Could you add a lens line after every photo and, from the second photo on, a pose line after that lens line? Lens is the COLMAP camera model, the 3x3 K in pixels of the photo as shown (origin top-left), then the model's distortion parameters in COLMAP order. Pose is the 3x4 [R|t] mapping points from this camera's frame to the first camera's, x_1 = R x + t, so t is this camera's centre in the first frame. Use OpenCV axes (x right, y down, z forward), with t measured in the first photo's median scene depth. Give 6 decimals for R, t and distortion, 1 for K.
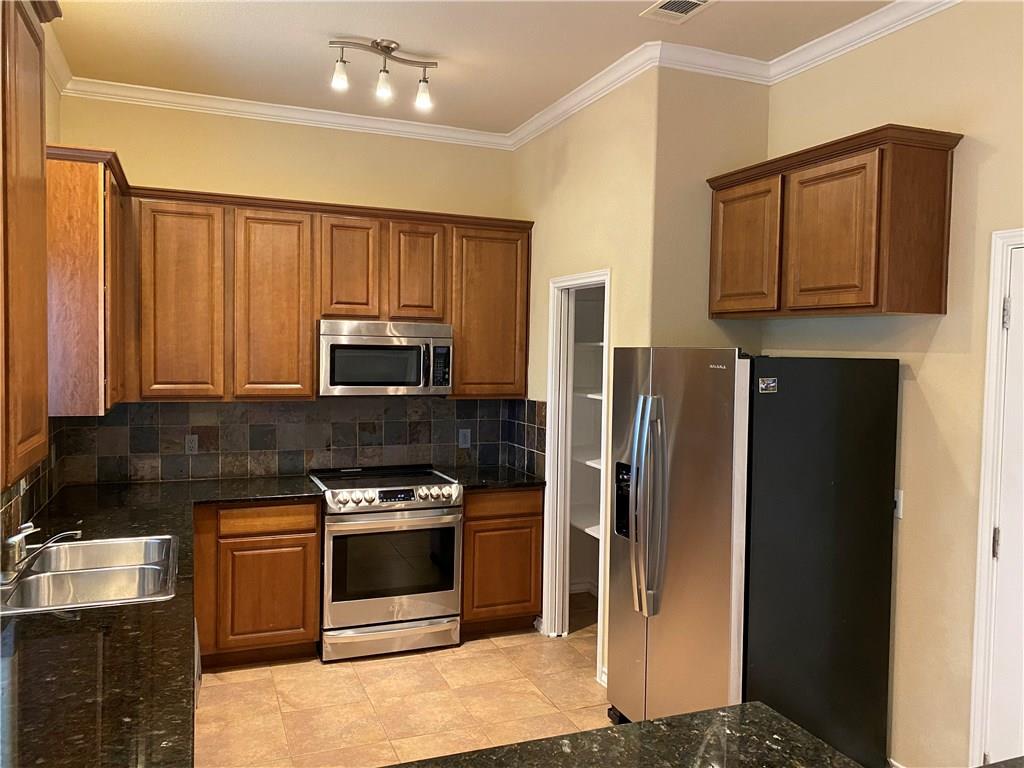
lens RADIAL K [[781.0, 0, 514.5], [0, 781.0, 383.3], [0, 0, 1]] dist [0.042723, -0.026392]
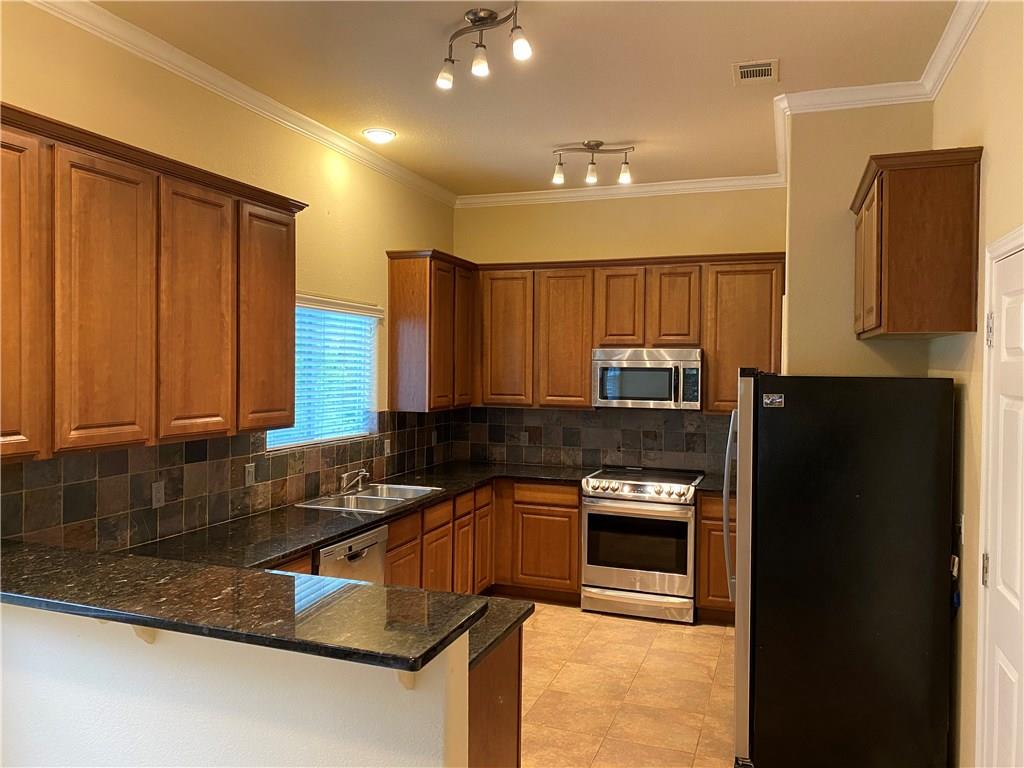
lens RADIAL K [[781.0, 0, 506.2], [0, 781.0, 379.3], [0, 0, 1]] dist [0.042723, -0.026392]
pose [[0.740094, 0.003557, -0.672494, 0.537511], [-0.027450, 0.999312, -0.024924, 0.007180], [0.671943, 0.036906, 0.739683, -0.064174]]
